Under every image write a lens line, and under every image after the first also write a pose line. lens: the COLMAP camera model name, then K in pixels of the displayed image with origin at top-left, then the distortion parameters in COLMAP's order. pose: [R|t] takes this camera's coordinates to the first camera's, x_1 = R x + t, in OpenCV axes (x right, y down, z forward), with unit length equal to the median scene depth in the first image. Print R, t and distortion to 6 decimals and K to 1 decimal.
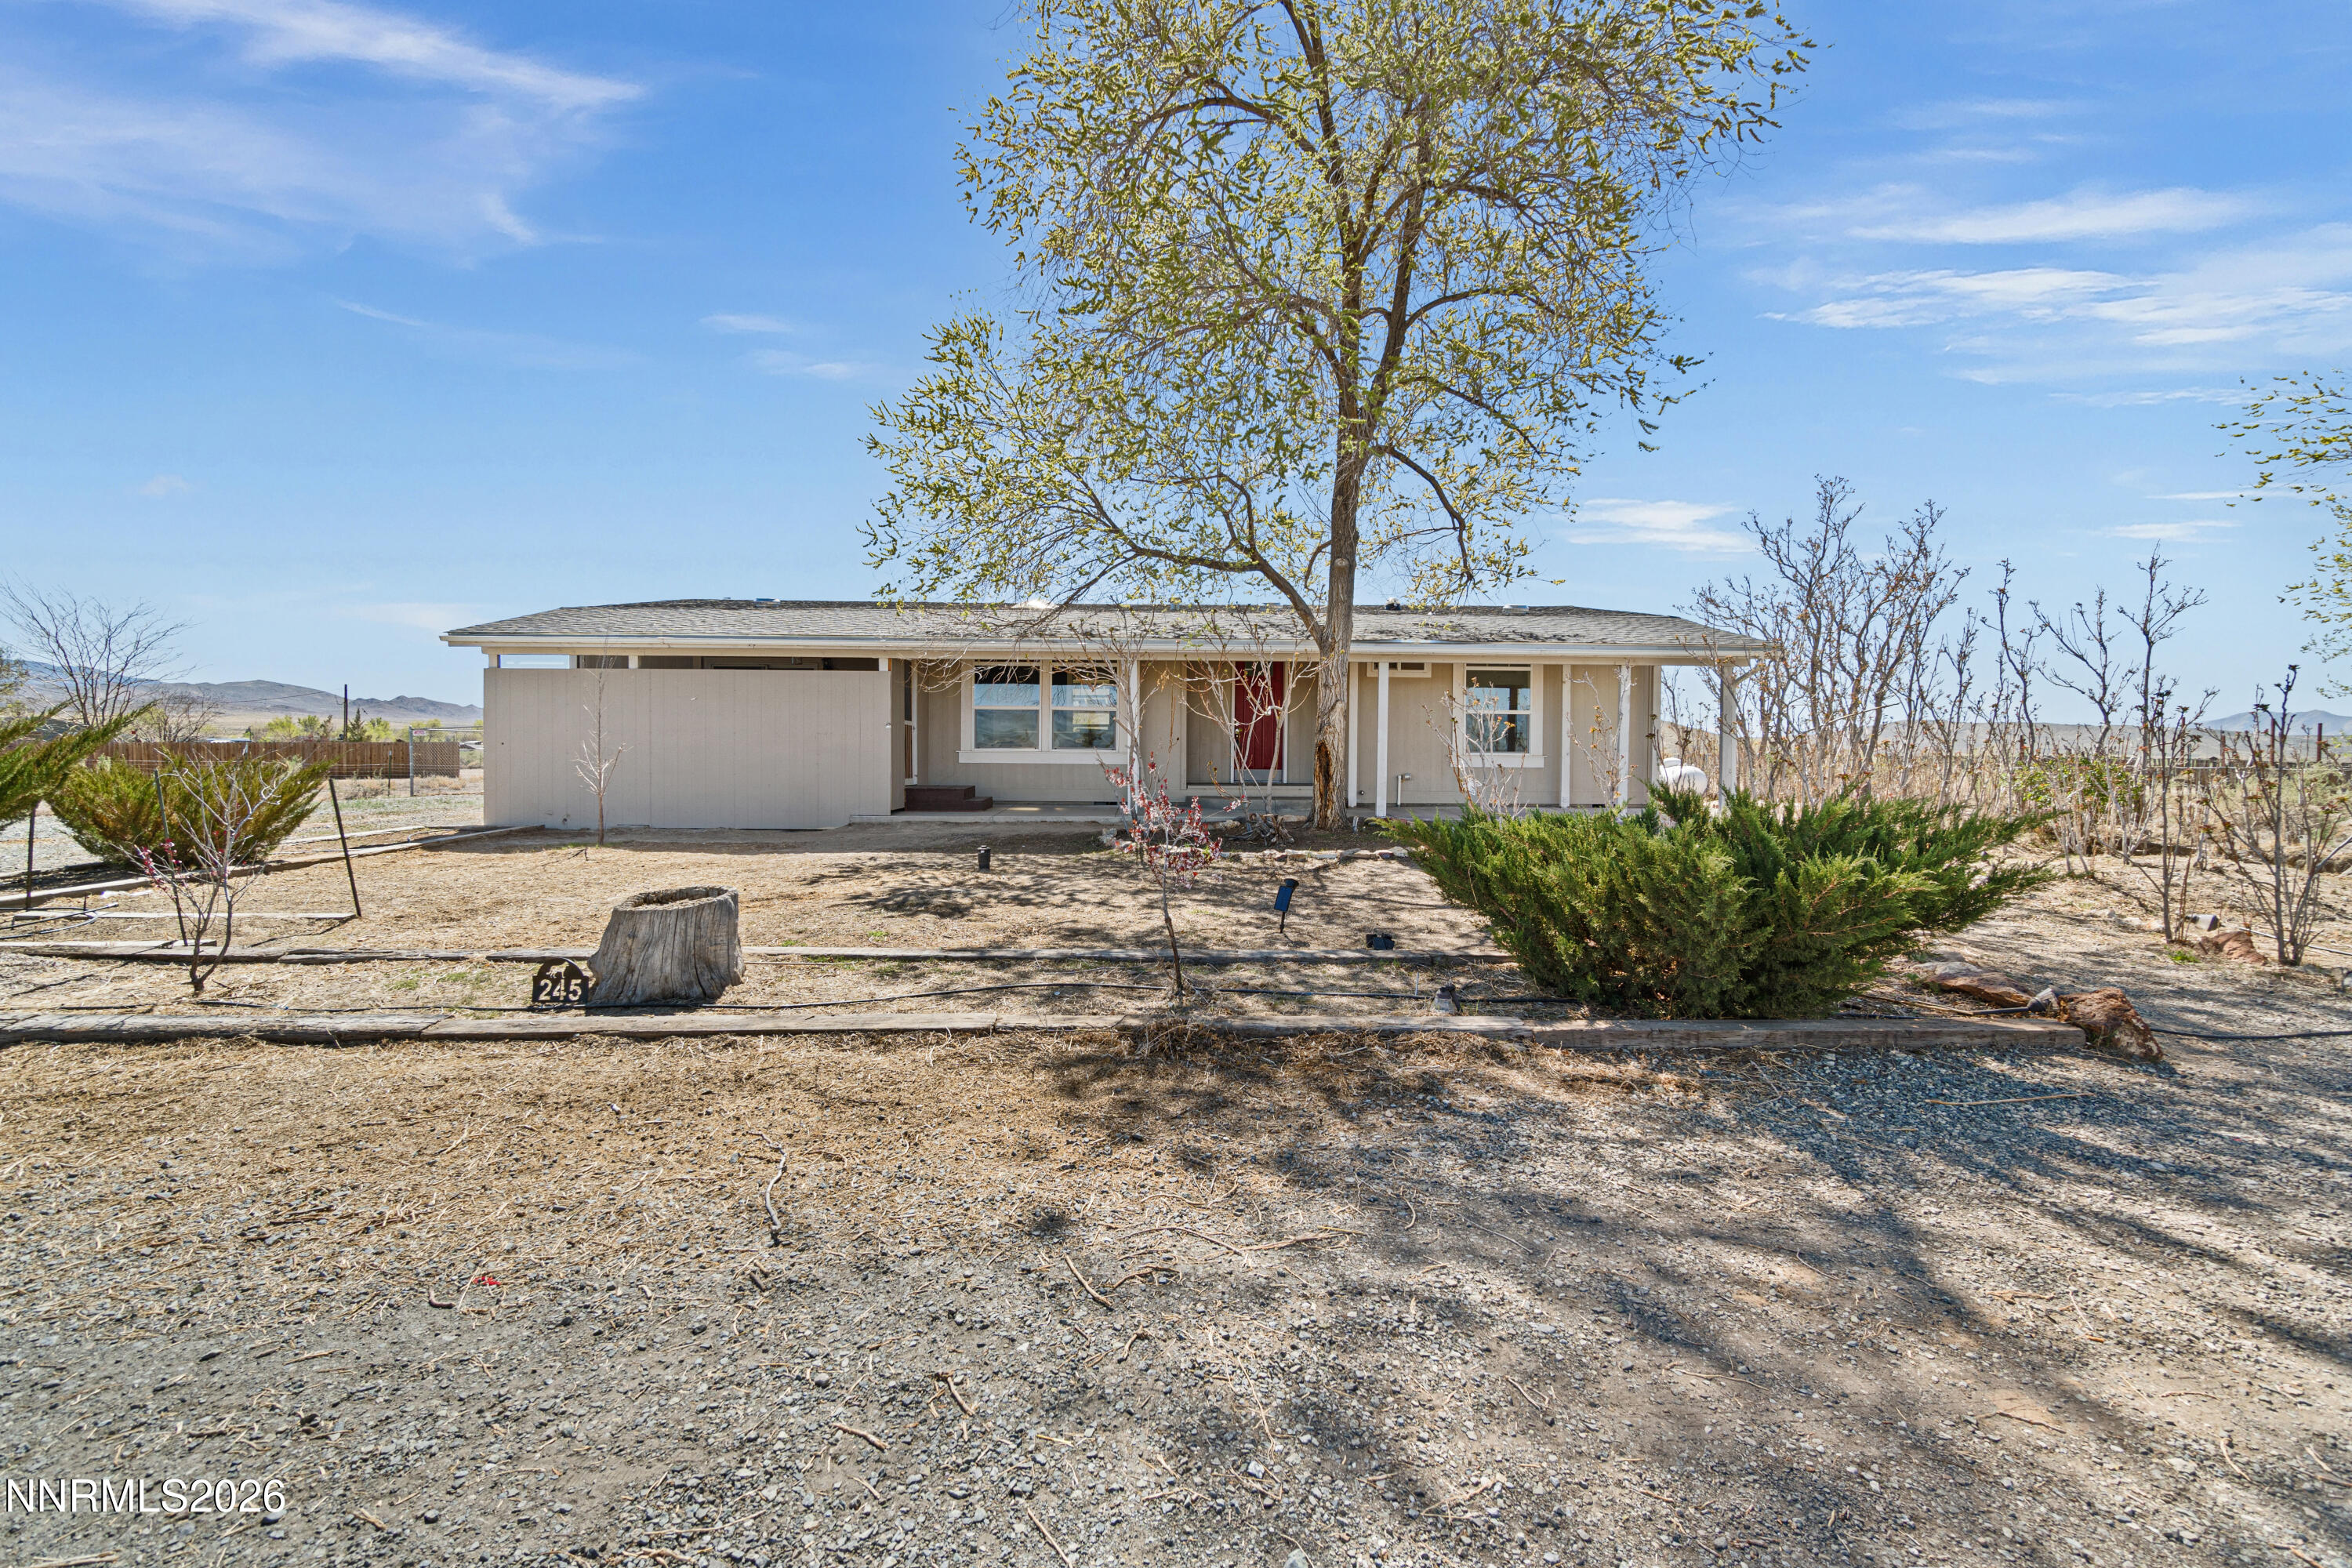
lens RADIAL K [[1014.7, 0, 1162.6], [0, 1014.7, 769.9], [0, 0, 1]] dist [0.000608, 0.000328]
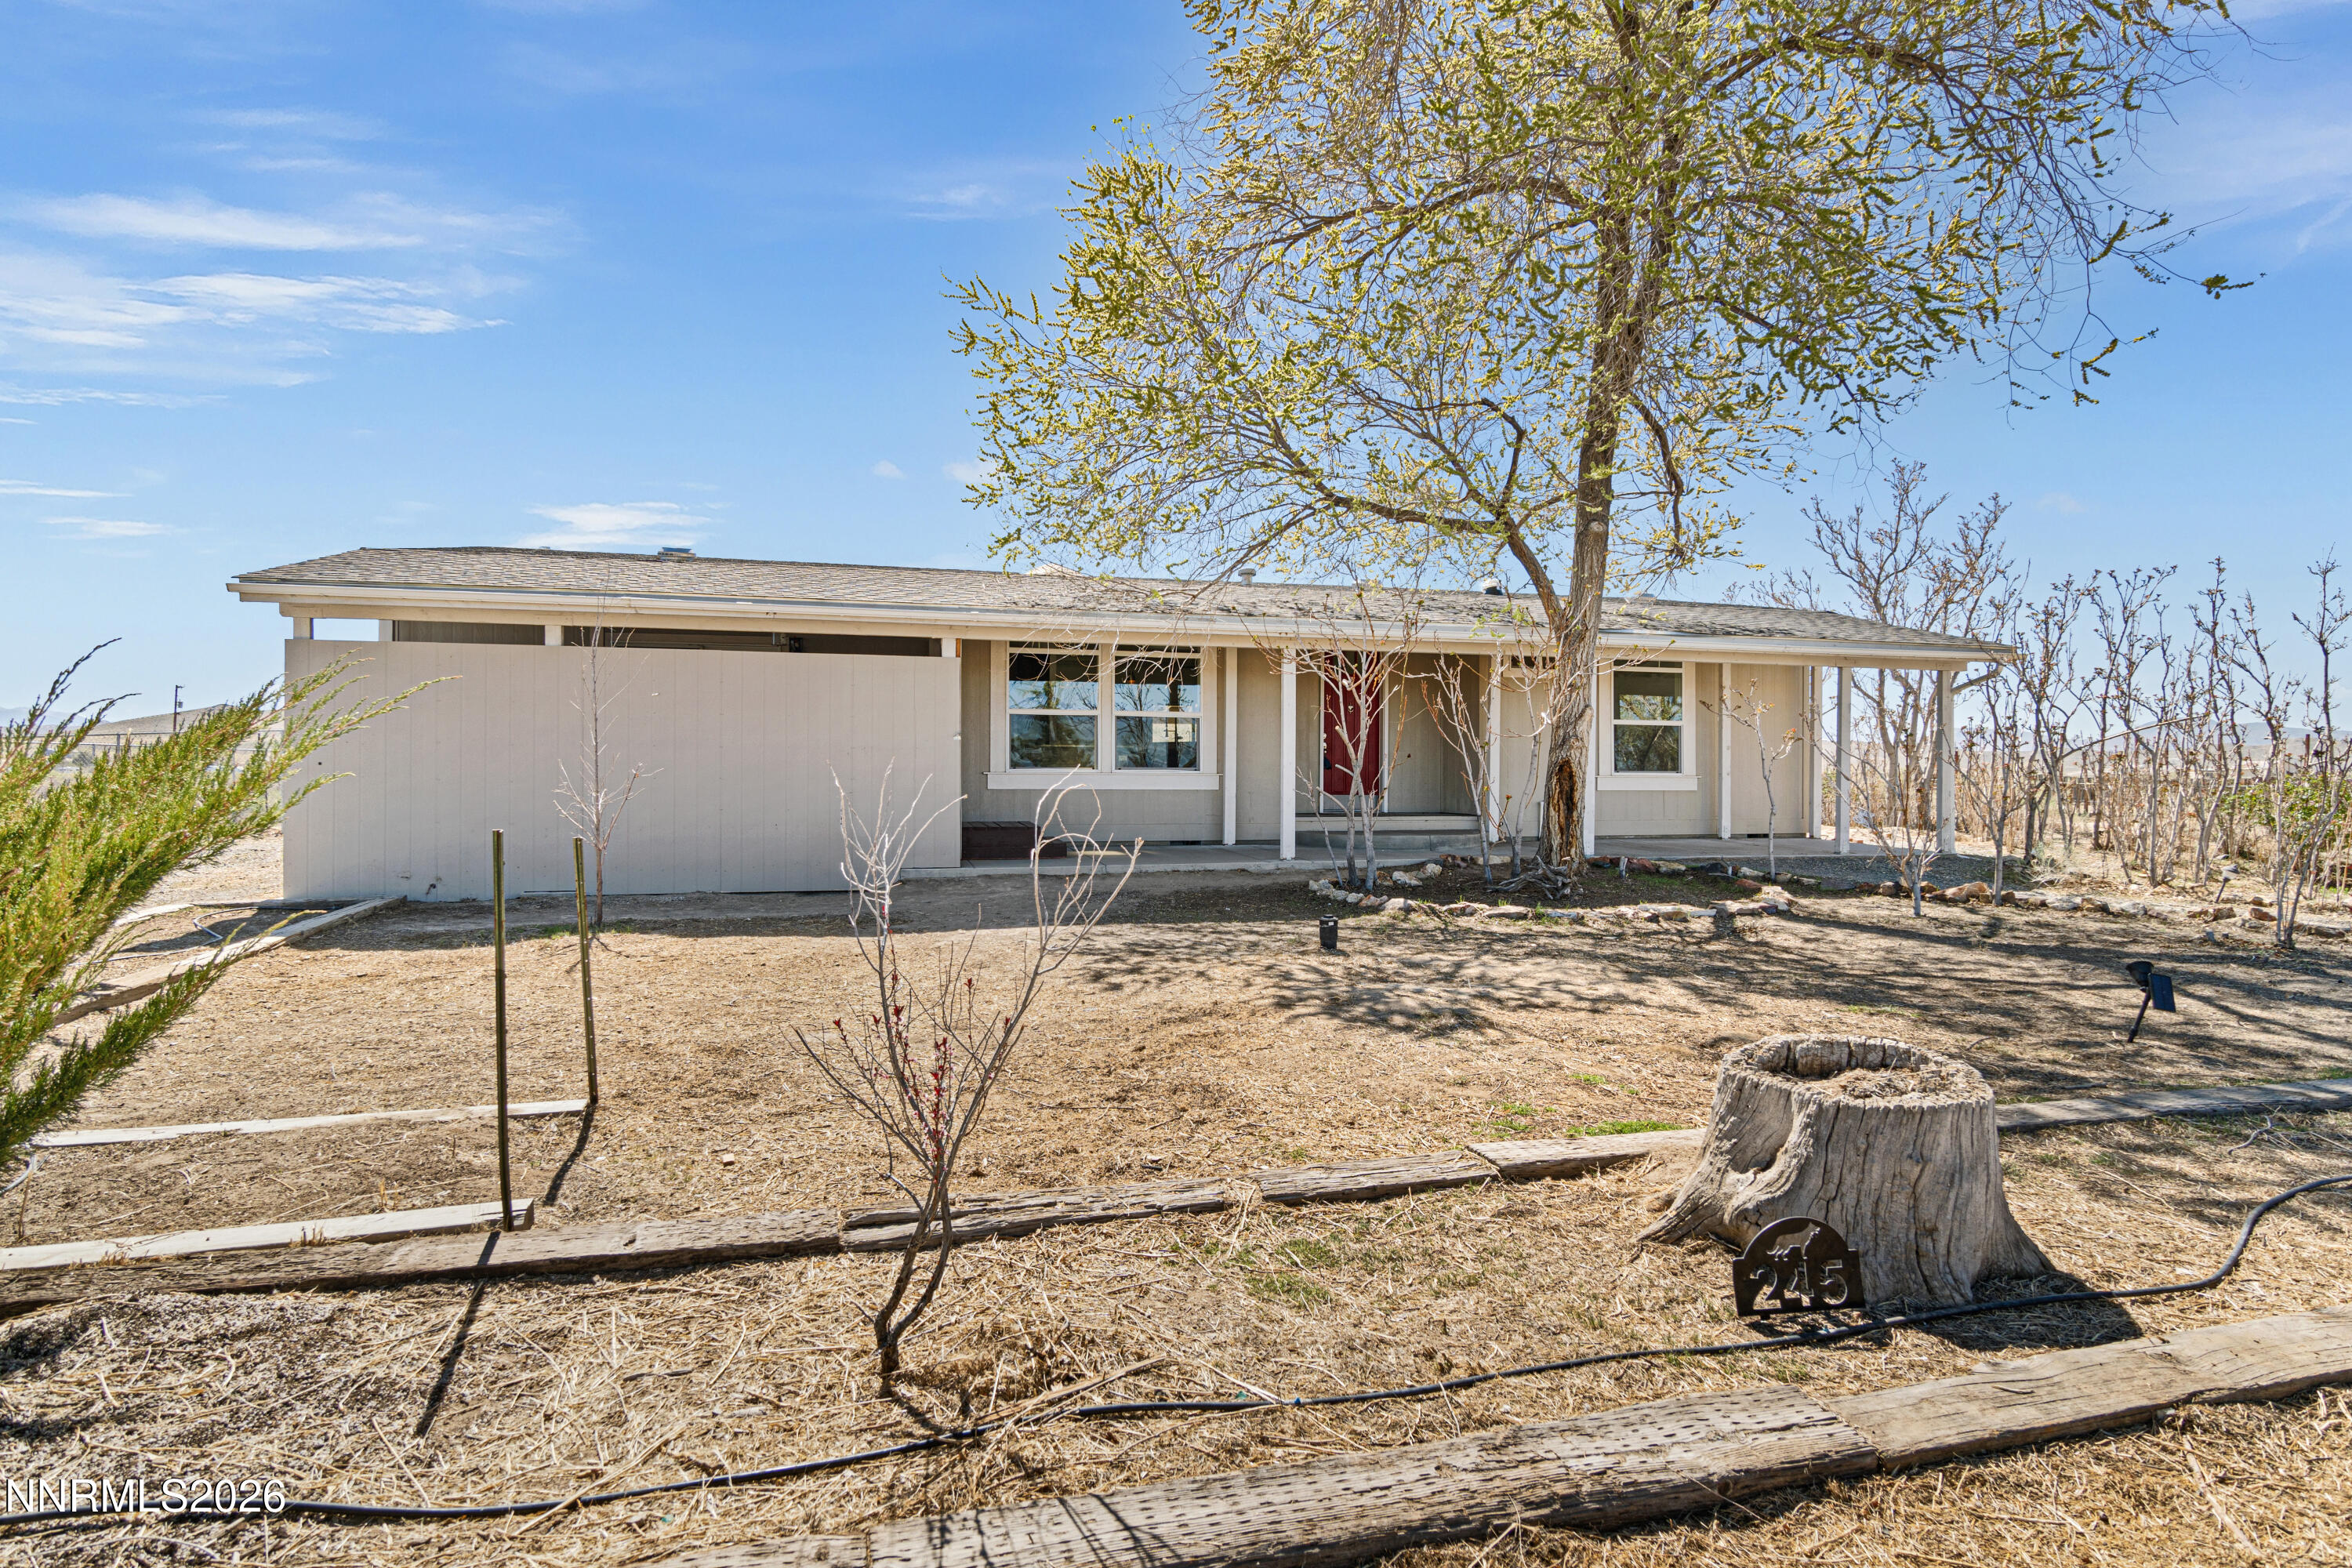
lens RADIAL K [[1253.4, 0, 1188.3], [0, 1253.4, 787.4], [0, 0, 1]] dist [-0.001360, -0.000431]
pose [[0.968793, -0.006038, 0.247796, -0.287166], [0.007244, 0.999966, -0.003957, -0.004129], [-0.247764, 0.005628, 0.968804, 0.124176]]
